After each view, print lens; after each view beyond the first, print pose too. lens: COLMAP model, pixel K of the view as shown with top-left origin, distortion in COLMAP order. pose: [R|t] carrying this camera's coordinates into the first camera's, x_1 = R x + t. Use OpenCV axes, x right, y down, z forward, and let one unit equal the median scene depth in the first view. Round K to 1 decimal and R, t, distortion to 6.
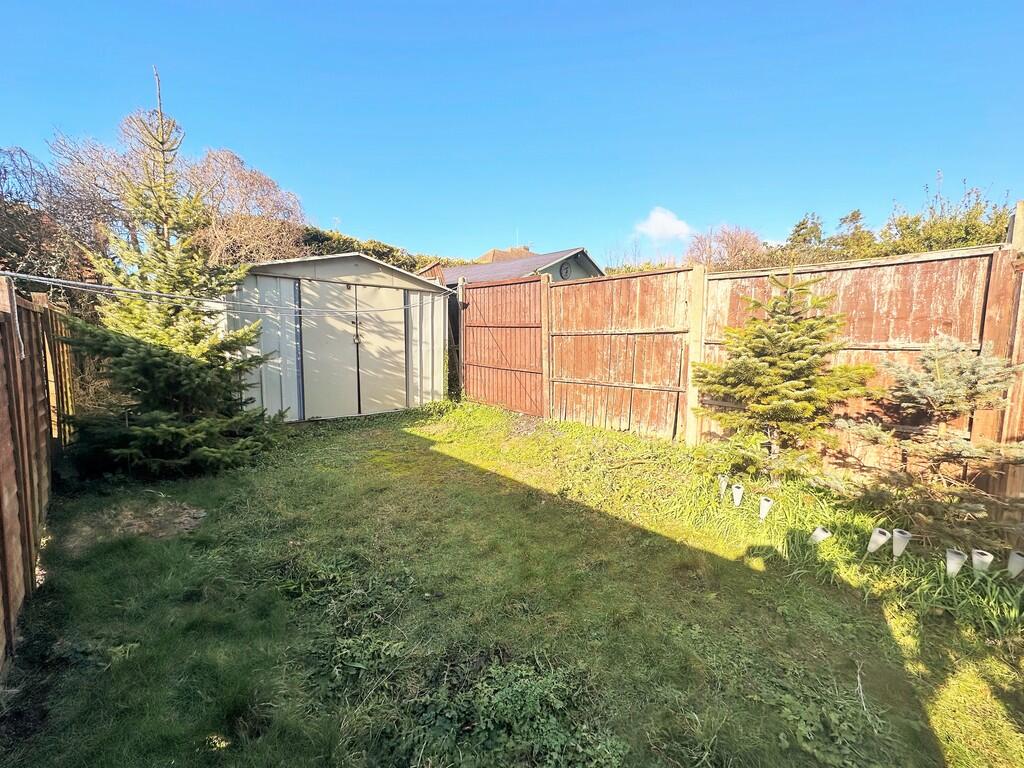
lens RADIAL K [[408.5, 0, 512.5], [0, 408.5, 380.9], [0, 0, 1]] dist [0.001244, 0.000280]
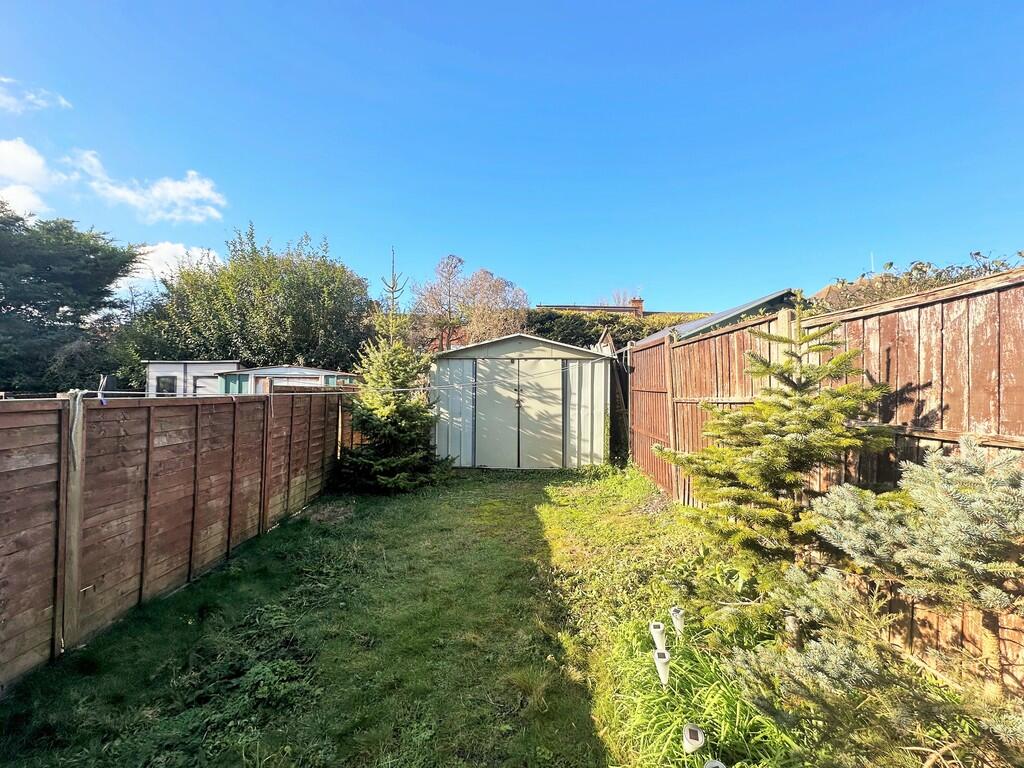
lens RADIAL K [[408.5, 0, 514.1], [0, 408.5, 383.5], [0, 0, 1]] dist [0.001244, 0.000280]
pose [[0.723407, -0.022696, -0.690048, 0.422195], [-0.067279, 0.992386, -0.103172, -0.035642], [0.687136, 0.121062, 0.716372, 0.123838]]
